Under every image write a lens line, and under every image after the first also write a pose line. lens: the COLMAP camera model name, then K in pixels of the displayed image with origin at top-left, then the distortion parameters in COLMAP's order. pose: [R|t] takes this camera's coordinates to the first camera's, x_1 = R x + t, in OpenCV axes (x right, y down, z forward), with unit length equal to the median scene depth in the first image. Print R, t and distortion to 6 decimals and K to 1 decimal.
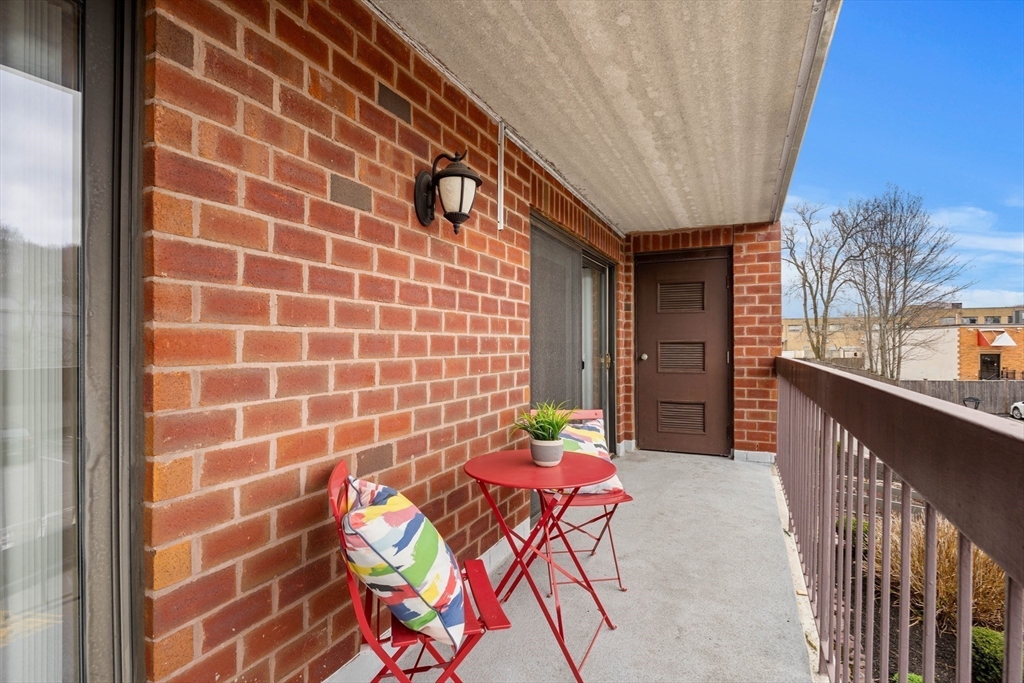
lens RADIAL K [[523.6, 0, 512.0], [0, 523.6, 341.5], [0, 0, 1]] dist [0.000329, 0.000041]
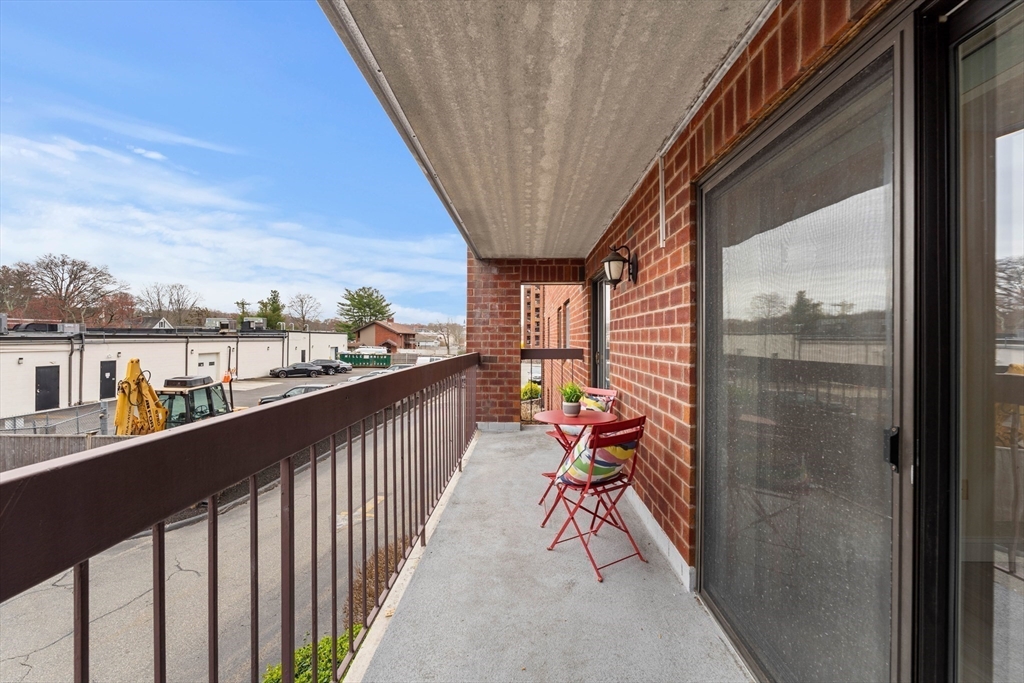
lens RADIAL K [[454.0, 0, 513.0], [0, 454.0, 335.3], [0, 0, 1]] dist [-0.001307, 0.000169]
pose [[-0.924708, -0.003285, -0.380662, 0.673898], [-0.000913, 0.999979, -0.006411, -0.024419], [0.380675, -0.005581, -0.924692, 1.878311]]
